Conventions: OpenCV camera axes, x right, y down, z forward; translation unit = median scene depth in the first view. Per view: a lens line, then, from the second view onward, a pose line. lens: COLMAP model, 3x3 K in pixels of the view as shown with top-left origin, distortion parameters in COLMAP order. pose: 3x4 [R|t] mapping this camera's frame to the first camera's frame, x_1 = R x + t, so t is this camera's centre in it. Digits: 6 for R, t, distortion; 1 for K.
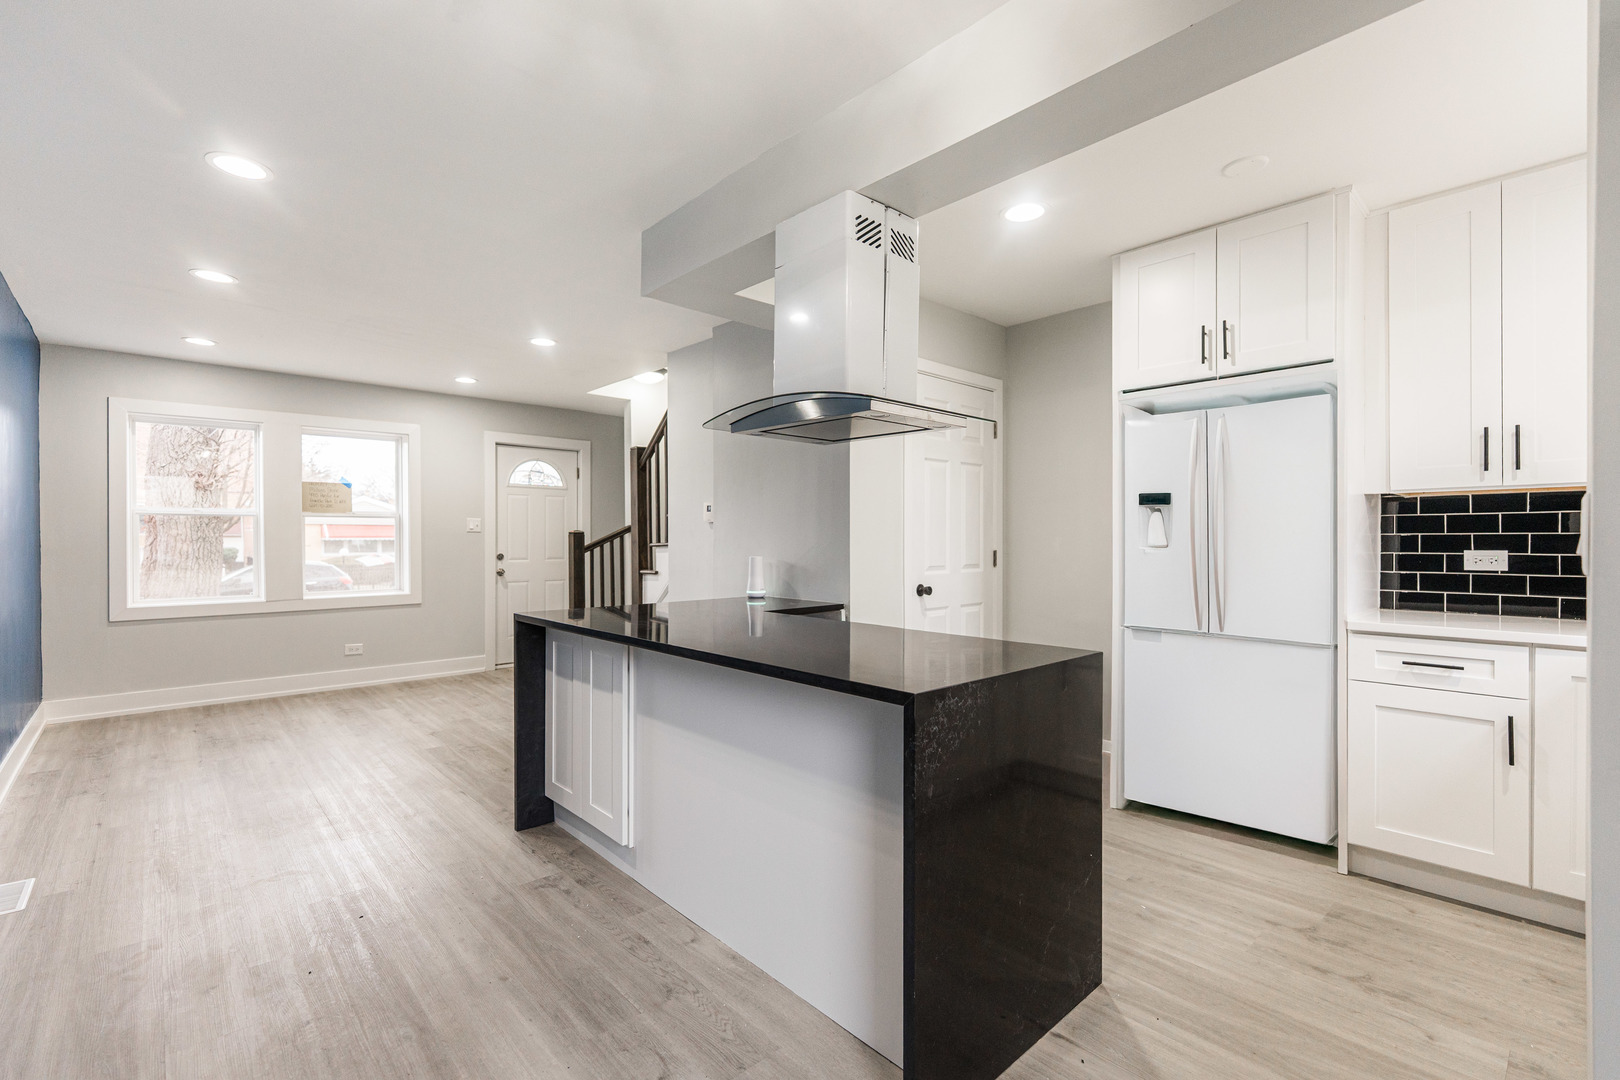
lens RADIAL K [[763.4, 0, 815.6], [0, 763.4, 541.5], [0, 0, 1]] dist [-0.003271, -0.000433]
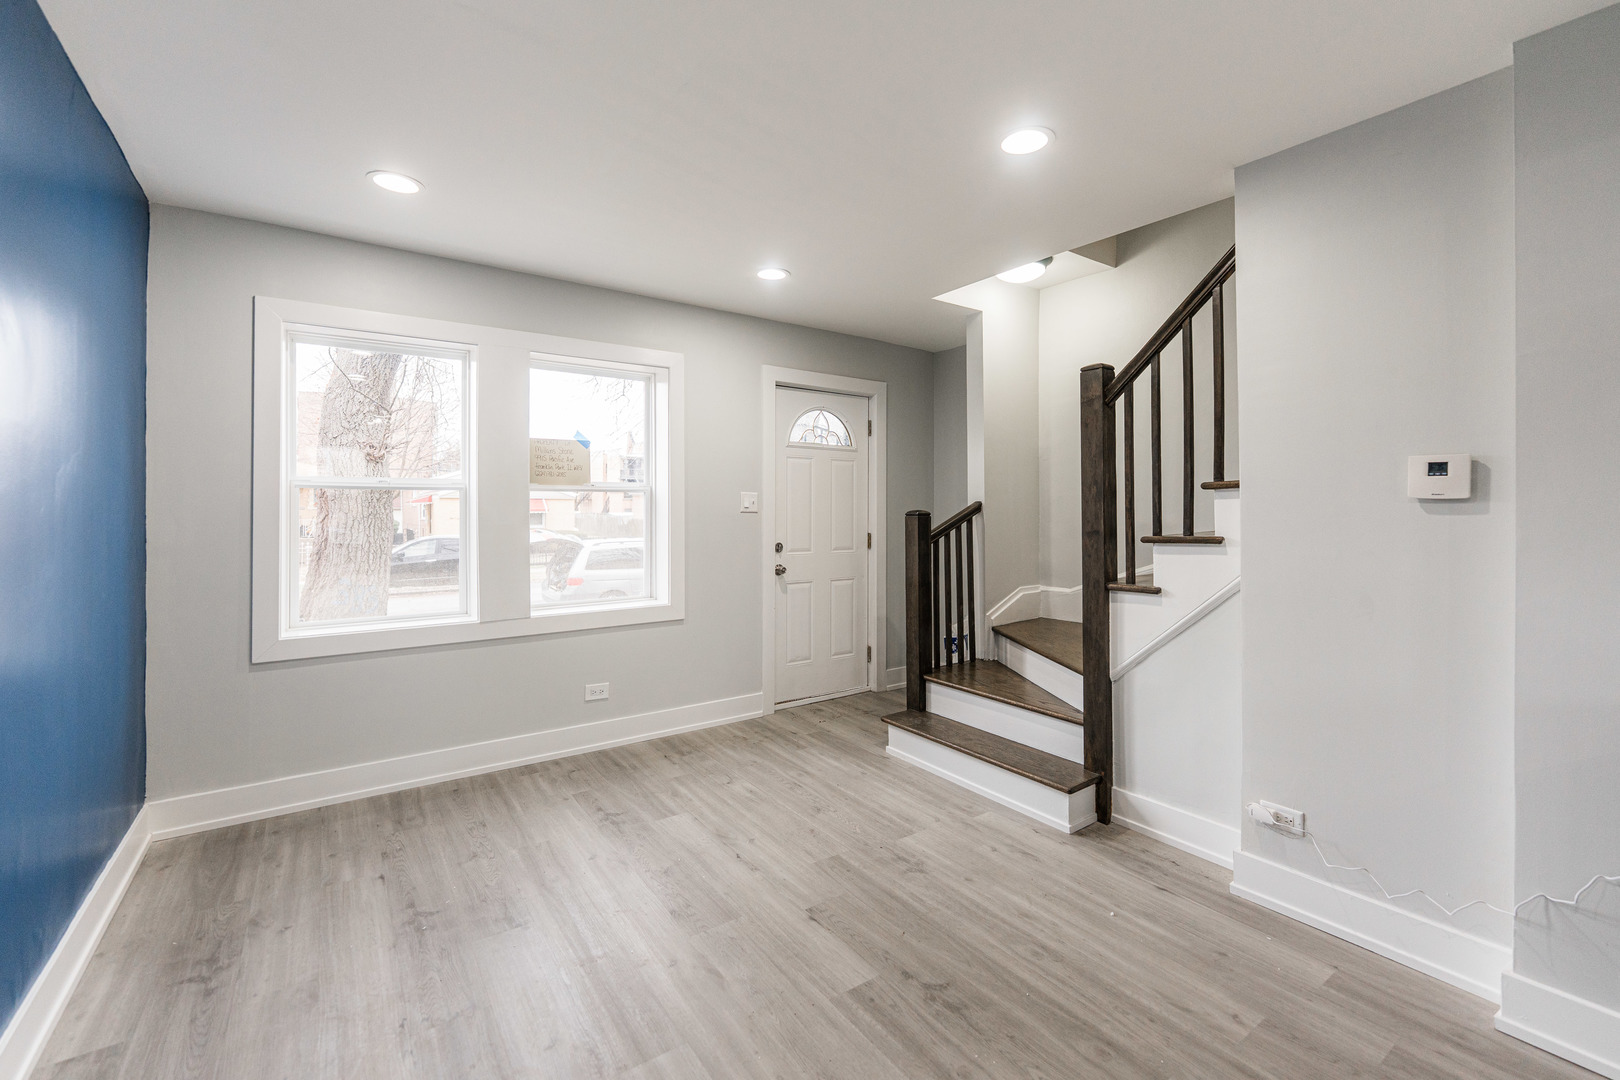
lens RADIAL K [[692.5, 0, 790.9], [0, 692.5, 501.6], [0, 0, 1]] dist [-0.002036, 0.000533]
pose [[0.992131, -0.001445, -0.125193, -0.342685], [-0.000471, 0.999883, -0.015278, -0.012724], [0.125201, 0.015216, 0.992015, 0.400417]]
